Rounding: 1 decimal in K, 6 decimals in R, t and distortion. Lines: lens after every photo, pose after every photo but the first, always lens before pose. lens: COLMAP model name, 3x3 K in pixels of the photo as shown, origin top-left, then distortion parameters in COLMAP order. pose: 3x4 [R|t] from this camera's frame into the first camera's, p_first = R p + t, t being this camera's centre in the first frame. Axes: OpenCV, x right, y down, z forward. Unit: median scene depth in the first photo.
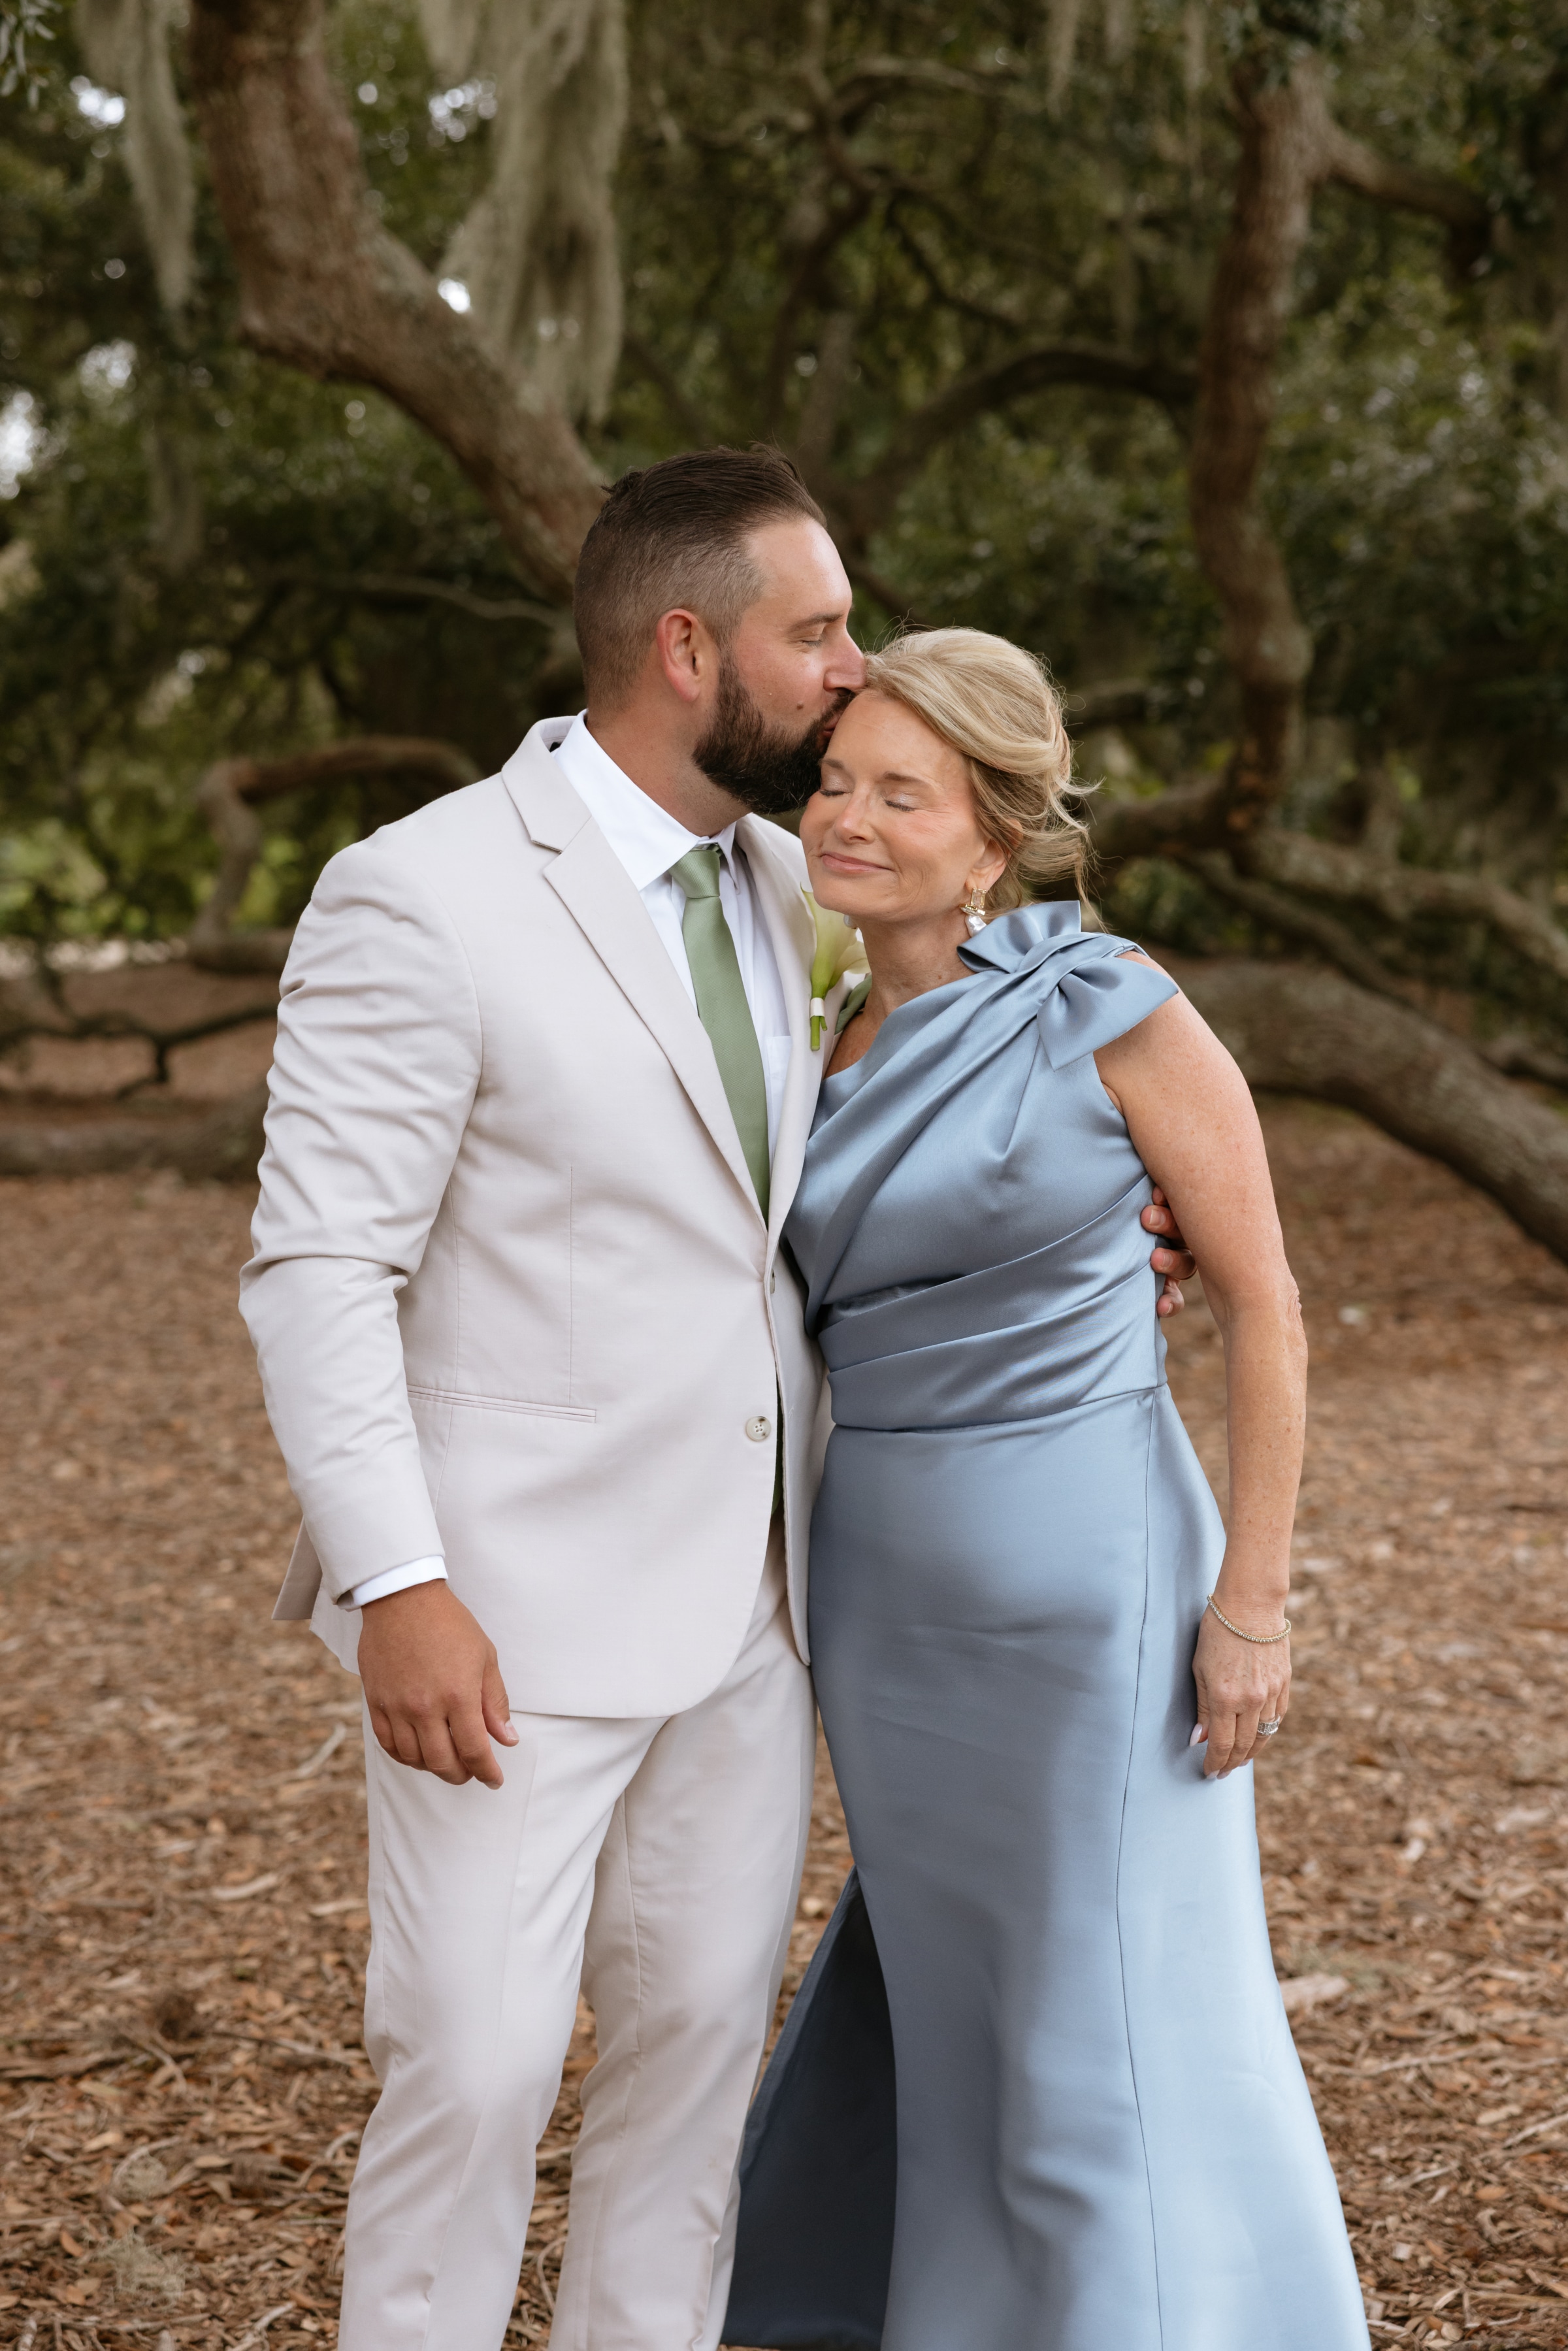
lens RADIAL K [[4360.2, 0, 784.0], [0, 4360.2, 1175.5], [0, 0, 1]] dist [0.051395, -0.008406]
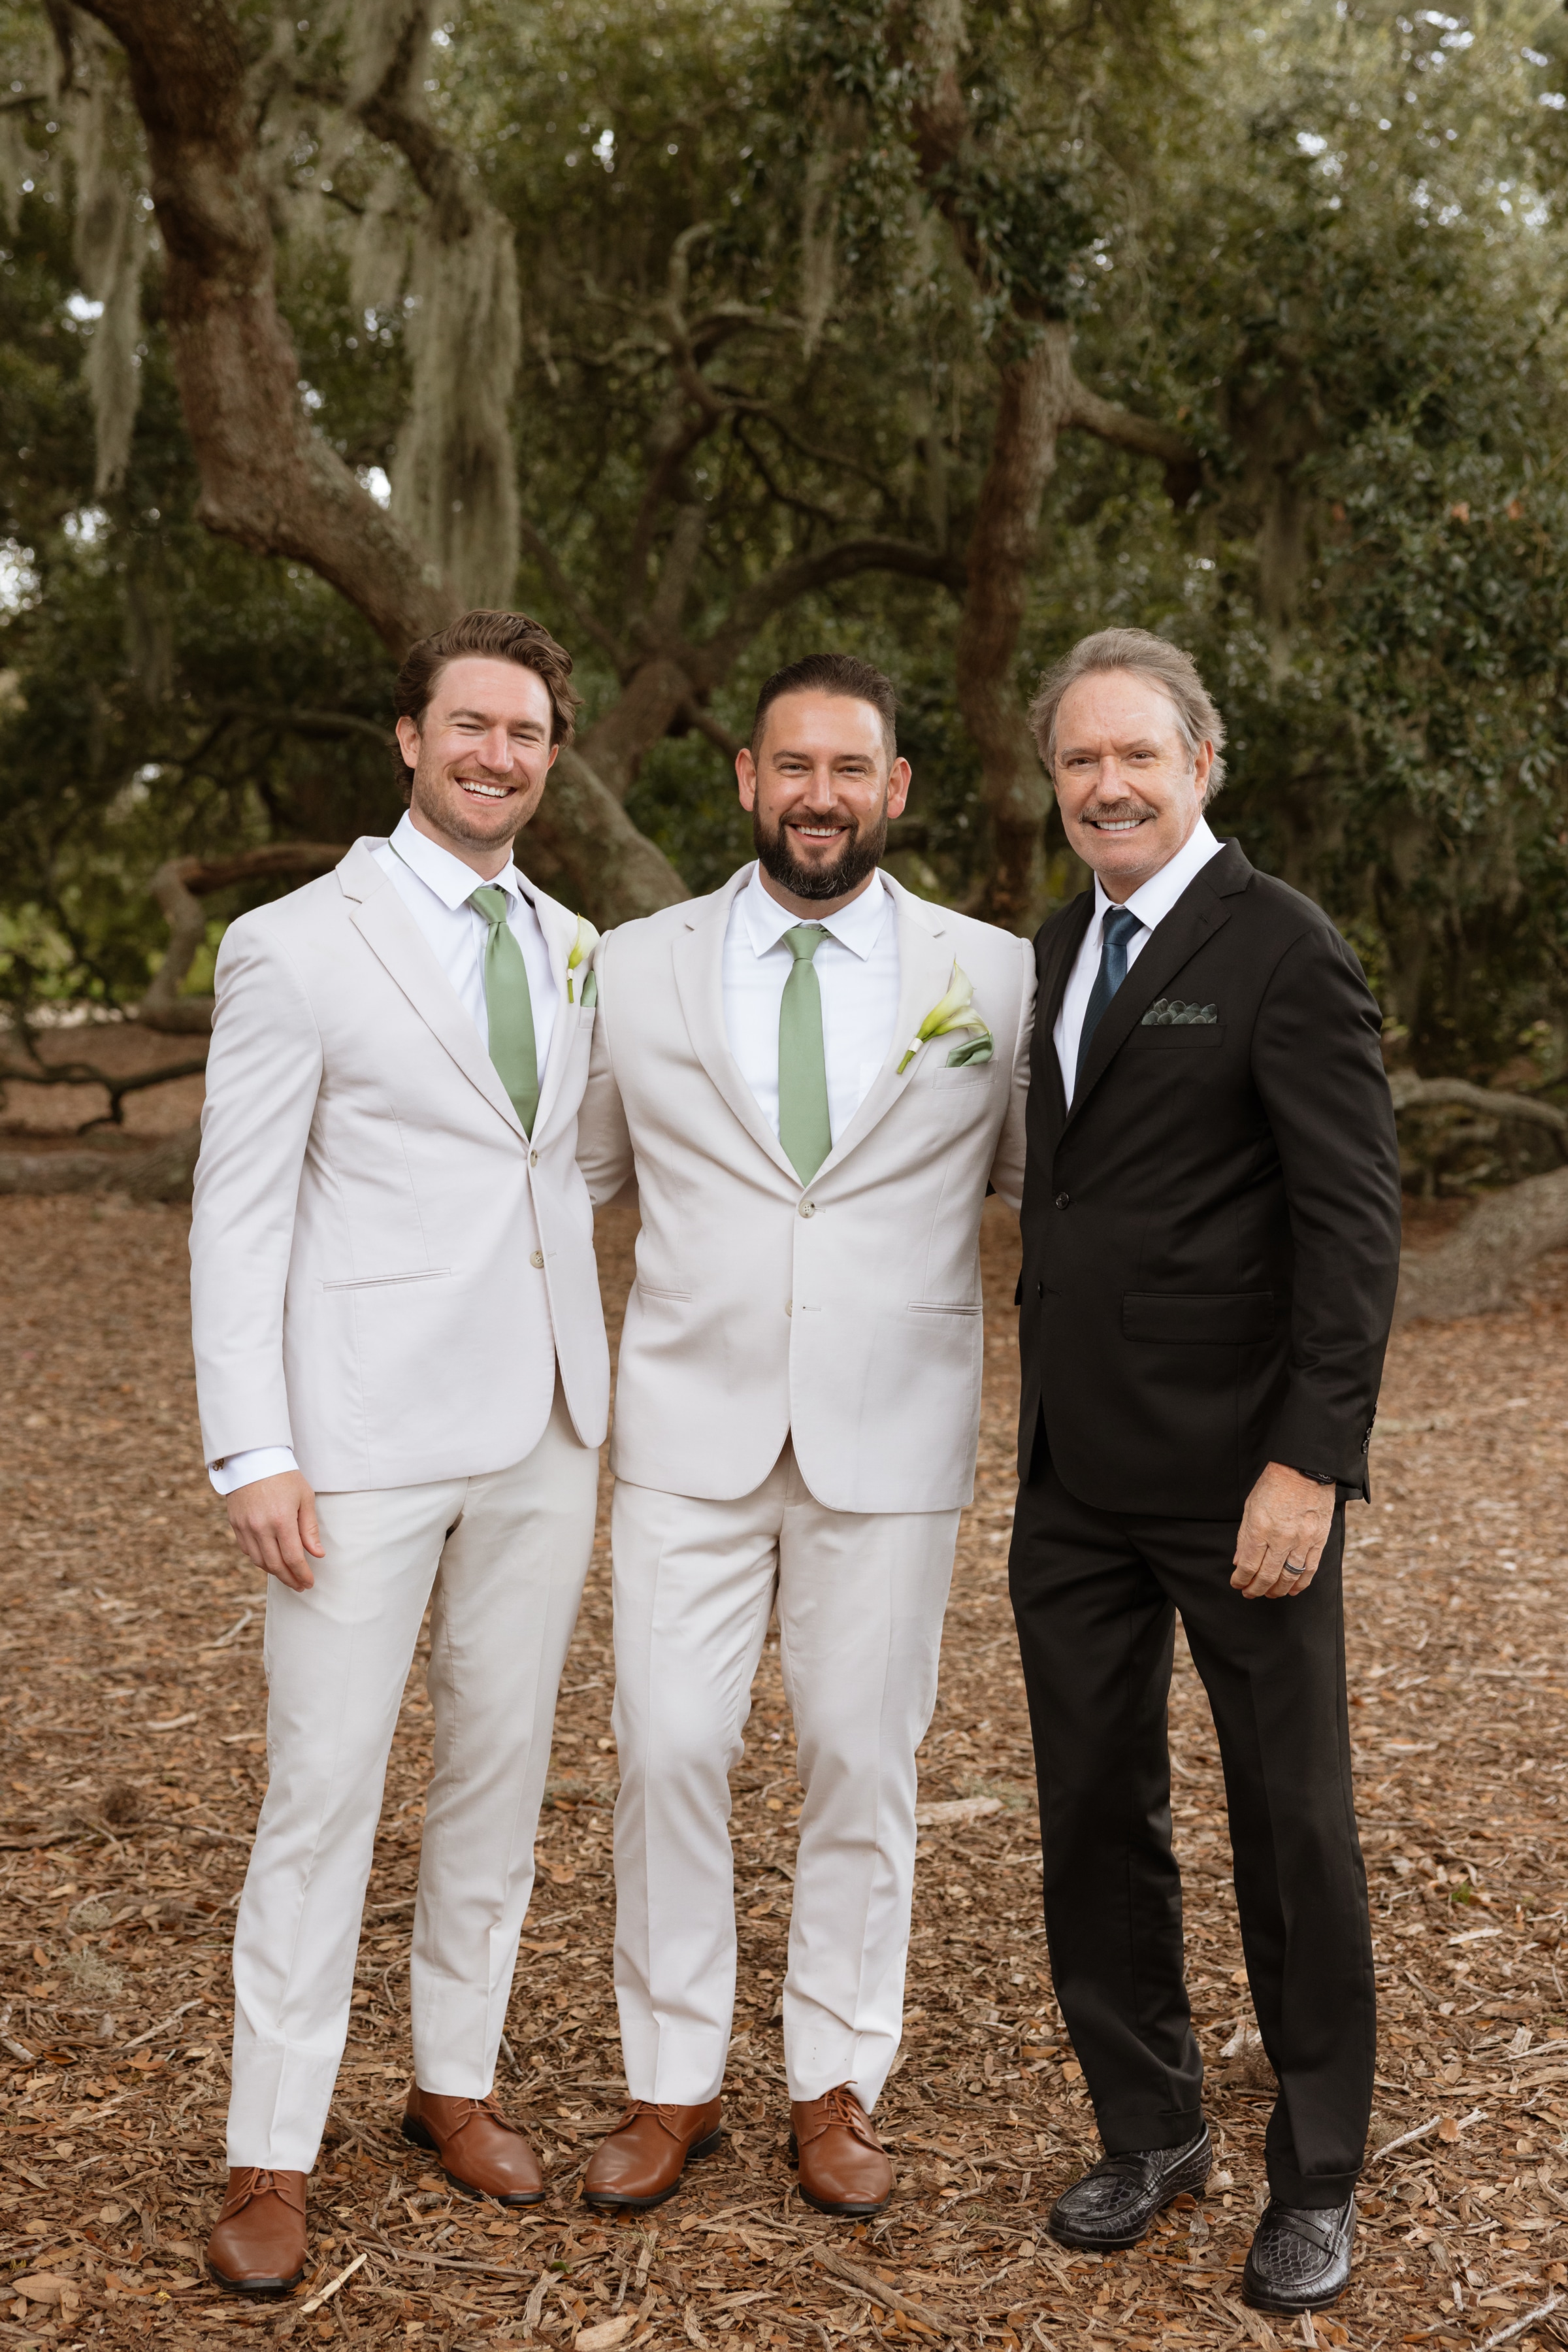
lens RADIAL K [[3927.5, 0, 784.3], [0, 3927.5, 1203.8], [0, 0, 1]] dist [0.013761, 0.172272]
pose [[0.999200, 0.026414, 0.030023, 0.018551], [-0.026124, 0.999608, -0.010029, 0.013455], [-0.030276, 0.009237, 0.999499, -0.167574]]
